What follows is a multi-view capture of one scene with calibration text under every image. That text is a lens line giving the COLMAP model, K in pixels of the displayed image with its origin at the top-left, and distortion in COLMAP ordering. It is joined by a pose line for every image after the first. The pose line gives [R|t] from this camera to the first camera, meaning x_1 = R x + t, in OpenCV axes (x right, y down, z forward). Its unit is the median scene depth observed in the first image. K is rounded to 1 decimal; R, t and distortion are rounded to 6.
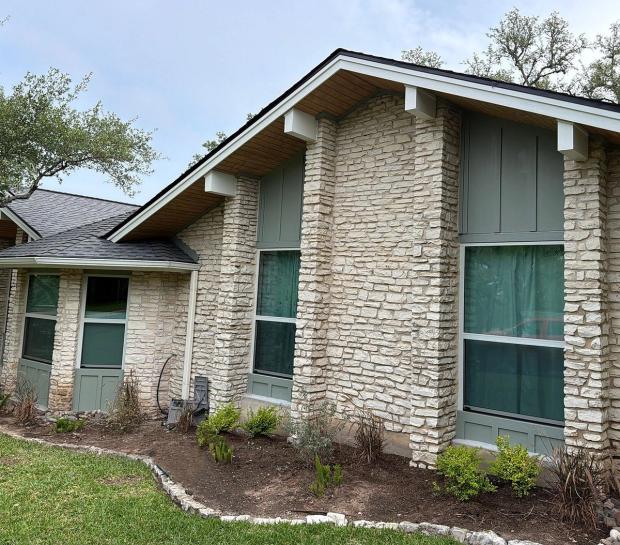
lens RADIAL K [[582.1, 0, 320.9], [0, 582.1, 231.7], [0, 0, 1]] dist [0.195058, -0.415884]
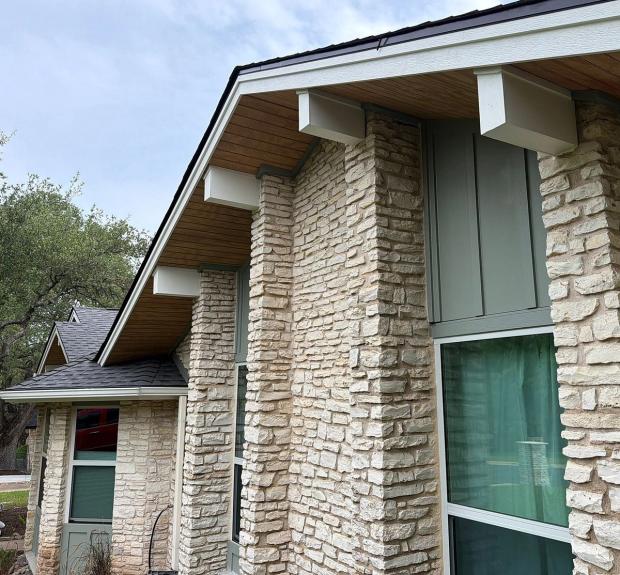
lens RADIAL K [[582.4, 0, 338.7], [0, 582.4, 267.9], [0, 0, 1]] dist [0.148866, -0.267795]
pose [[0.952660, -0.114483, -0.281659, 0.280252], [0.084238, 0.989520, -0.117282, 0.009036], [0.292134, 0.088003, 0.952320, 0.363817]]
